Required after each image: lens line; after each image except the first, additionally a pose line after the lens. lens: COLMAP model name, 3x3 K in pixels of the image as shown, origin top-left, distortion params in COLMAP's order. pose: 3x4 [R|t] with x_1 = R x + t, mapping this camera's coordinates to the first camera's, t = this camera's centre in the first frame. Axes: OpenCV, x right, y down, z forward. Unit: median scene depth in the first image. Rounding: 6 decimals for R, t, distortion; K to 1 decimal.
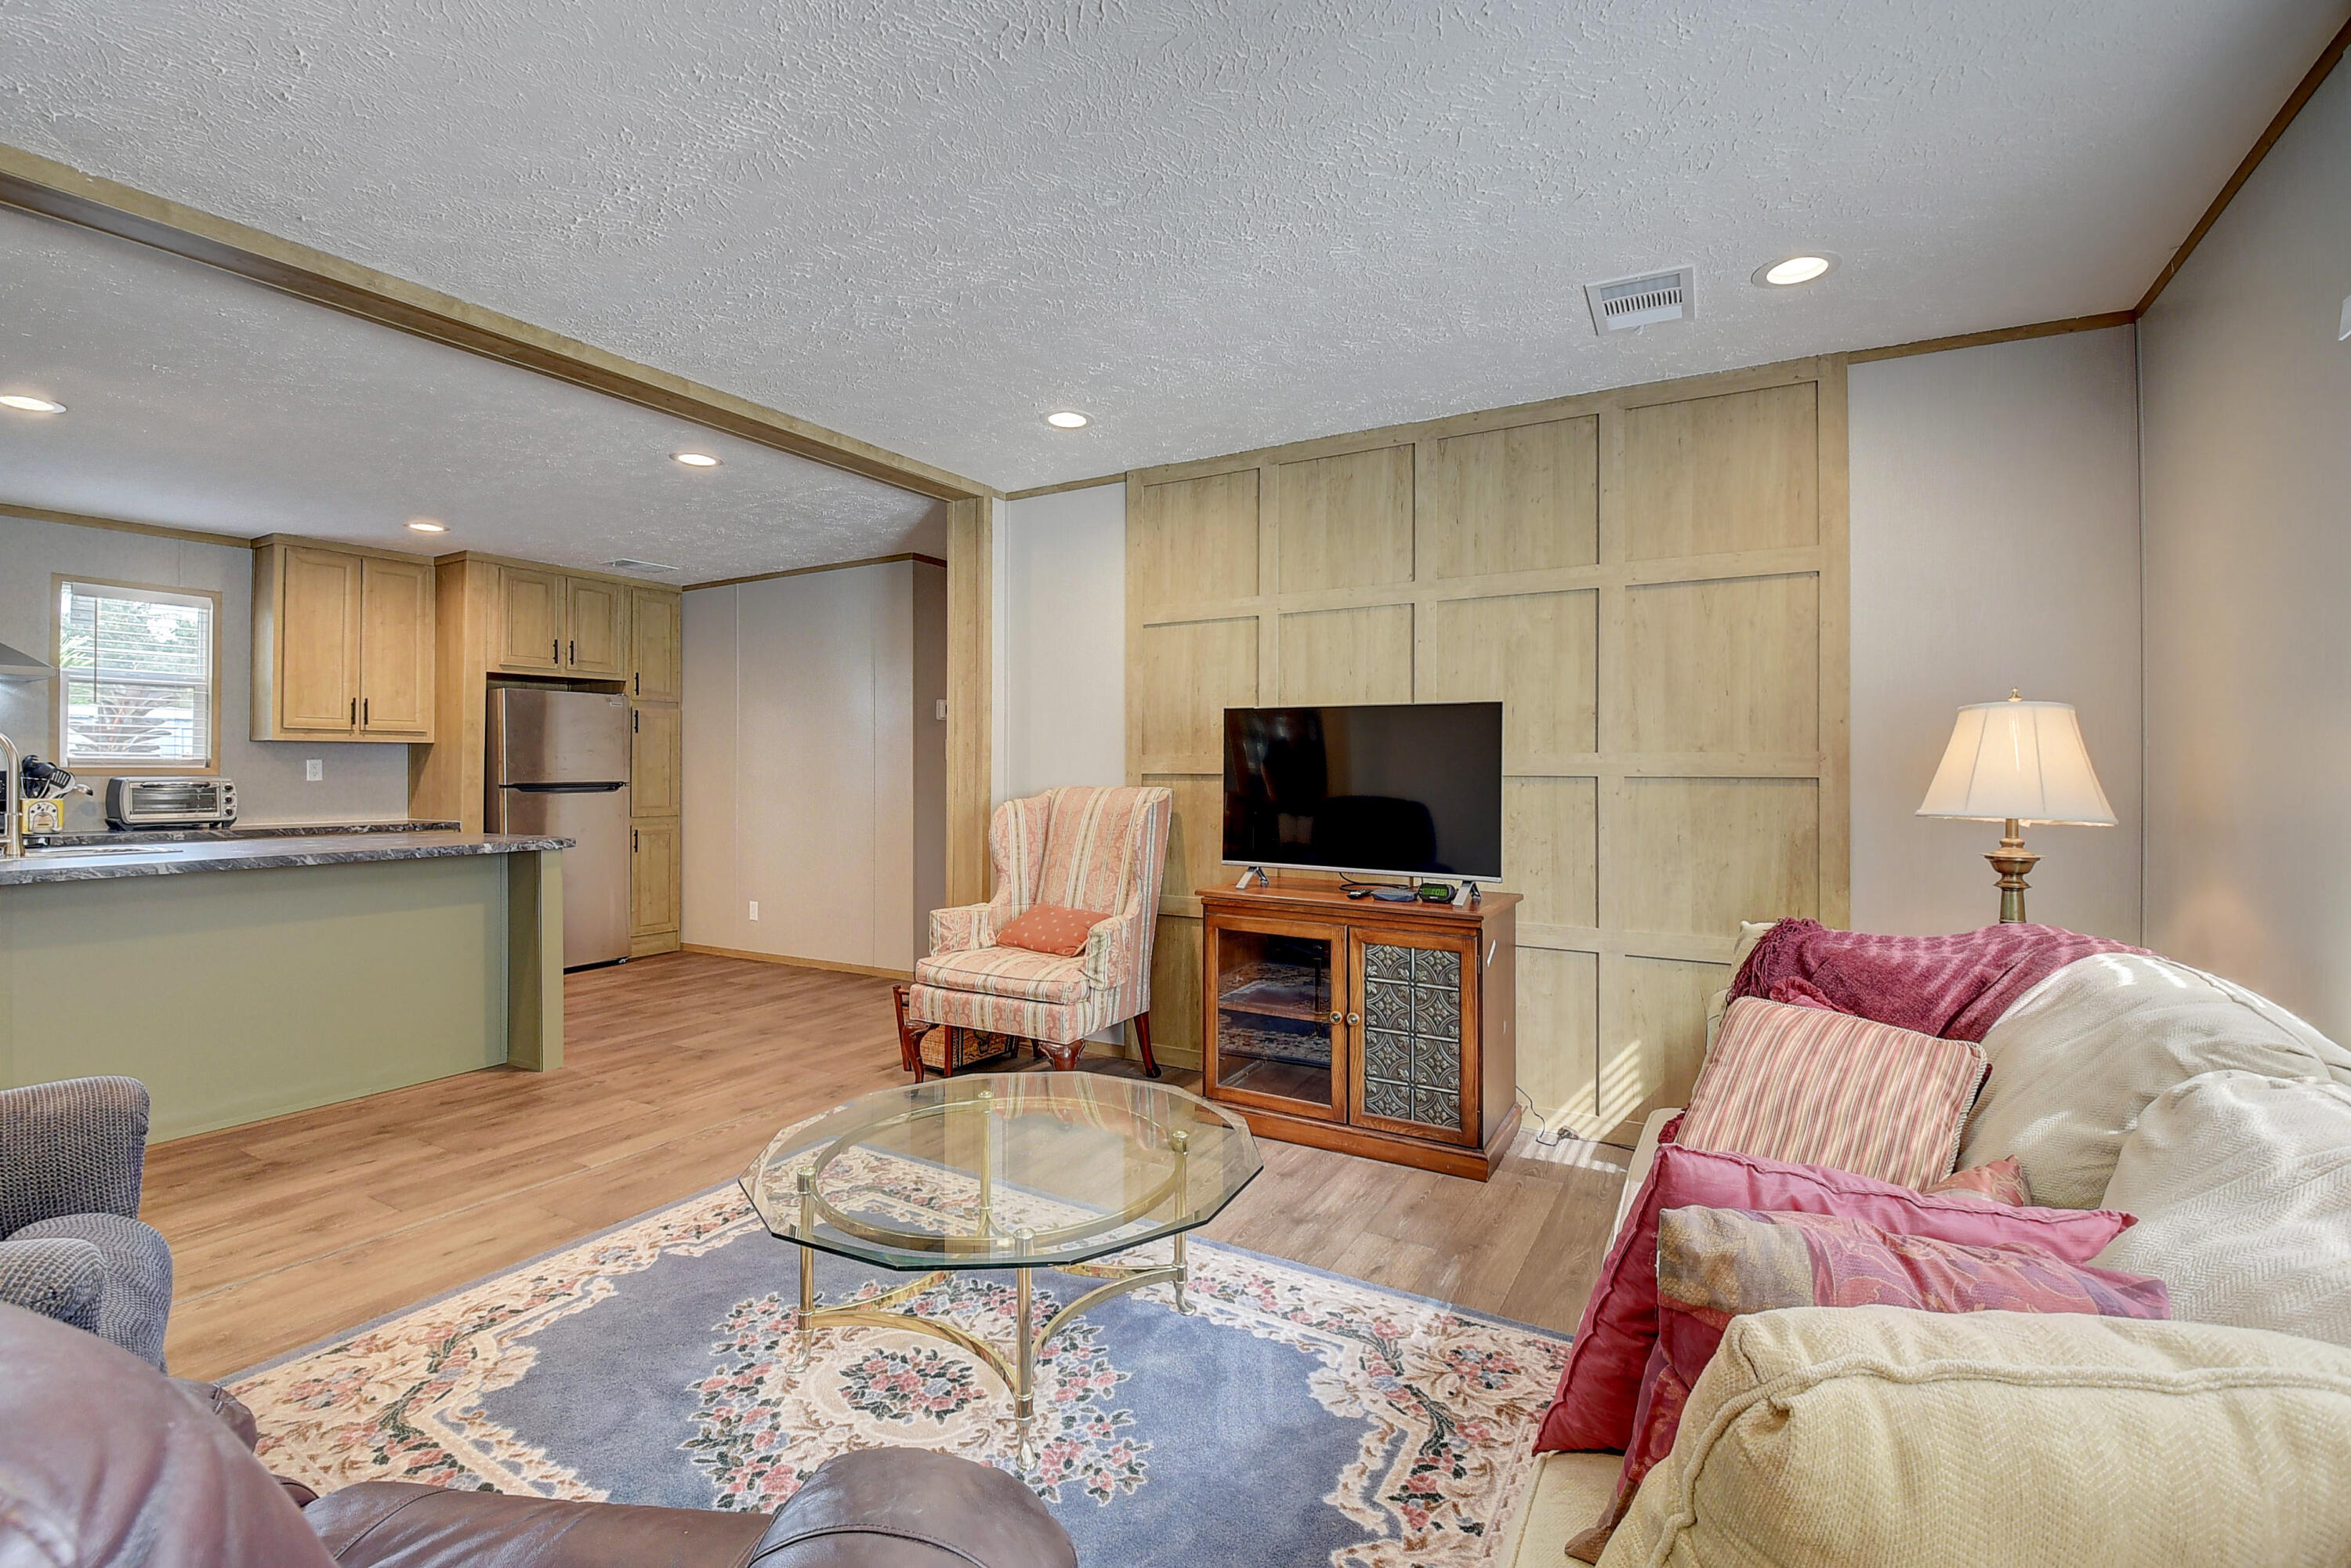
lens RADIAL K [[1037.3, 0, 1163.6], [0, 1037.3, 752.4], [0, 0, 1]] dist [-0.004819, -0.011556]
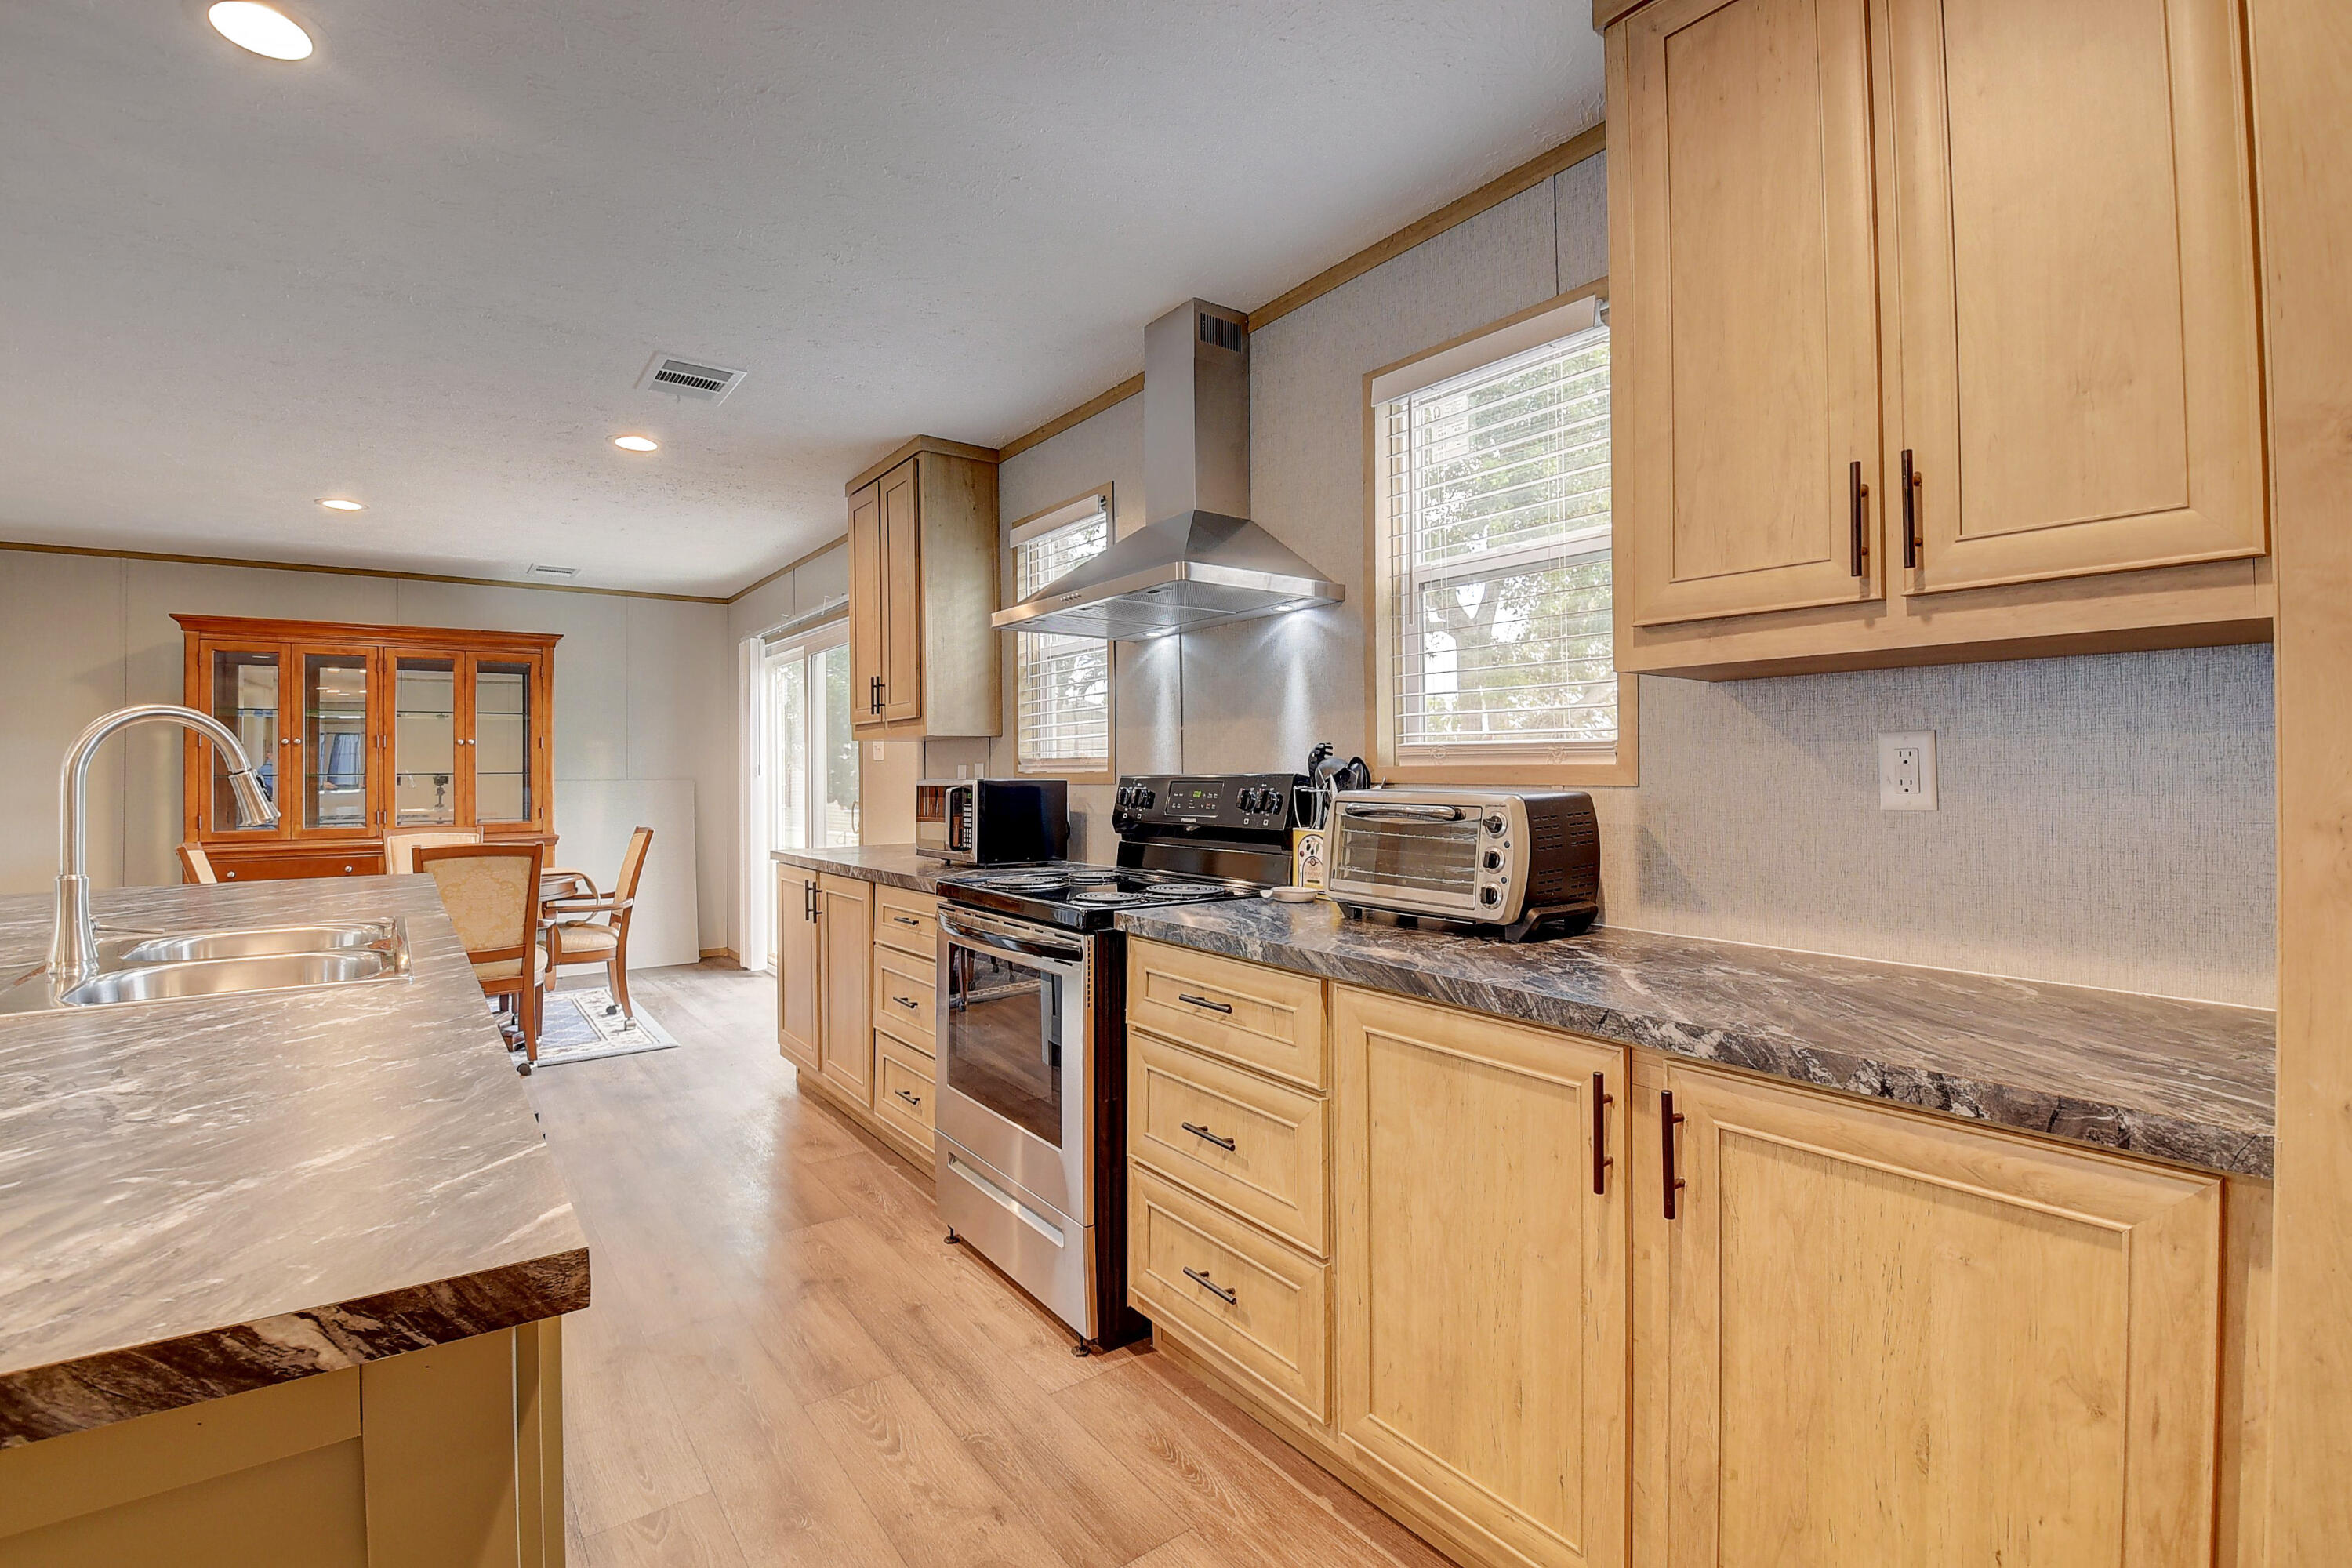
lens RADIAL K [[1037.8, 0, 1183.2], [0, 1037.8, 767.5], [0, 0, 1]] dist [-0.004819, -0.011556]
pose [[-0.383858, 0.006546, -0.923369, -0.693862], [0.025514, 0.999668, -0.003520, 0.018369], [0.923039, -0.024910, -0.383898, 1.286219]]
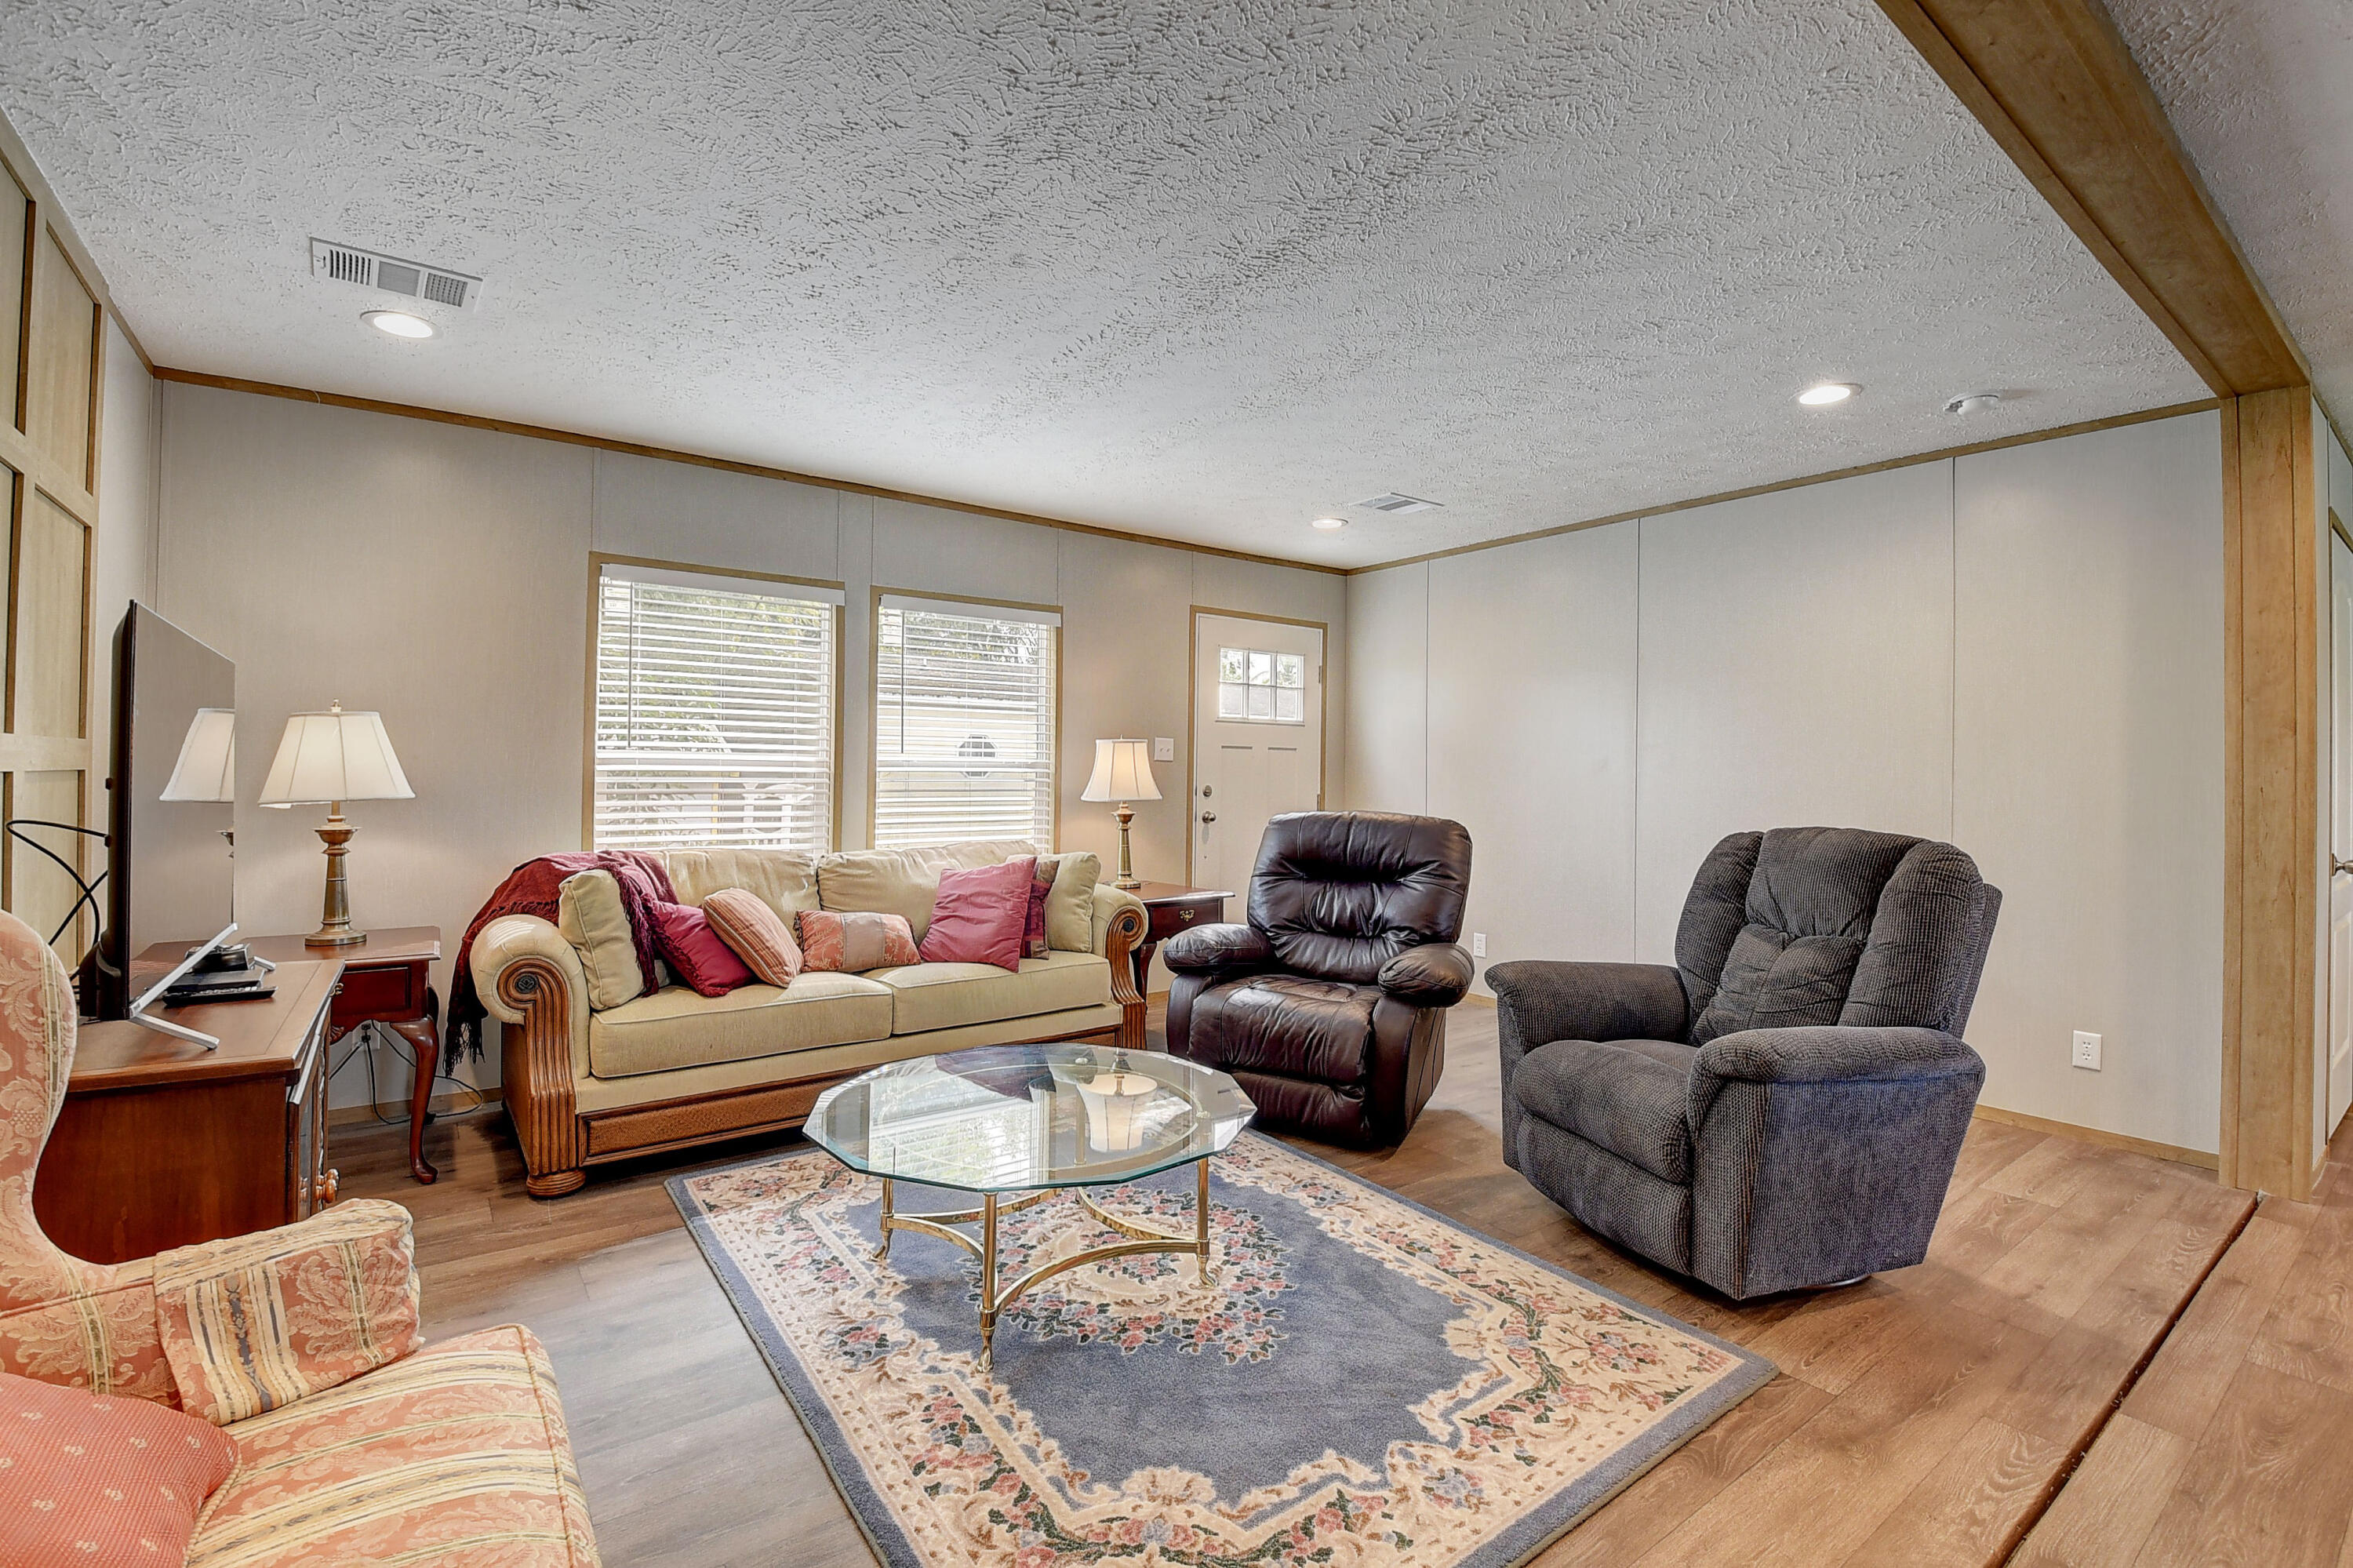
lens RADIAL K [[1038.2, 0, 1159.7], [0, 1038.2, 742.1], [0, 0, 1]] dist [-0.004819, -0.011556]
pose [[-0.914129, -0.001489, 0.405420, -0.387879], [-0.016399, 0.999311, -0.033305, 0.010384], [-0.405091, -0.037094, -0.913524, 1.056754]]
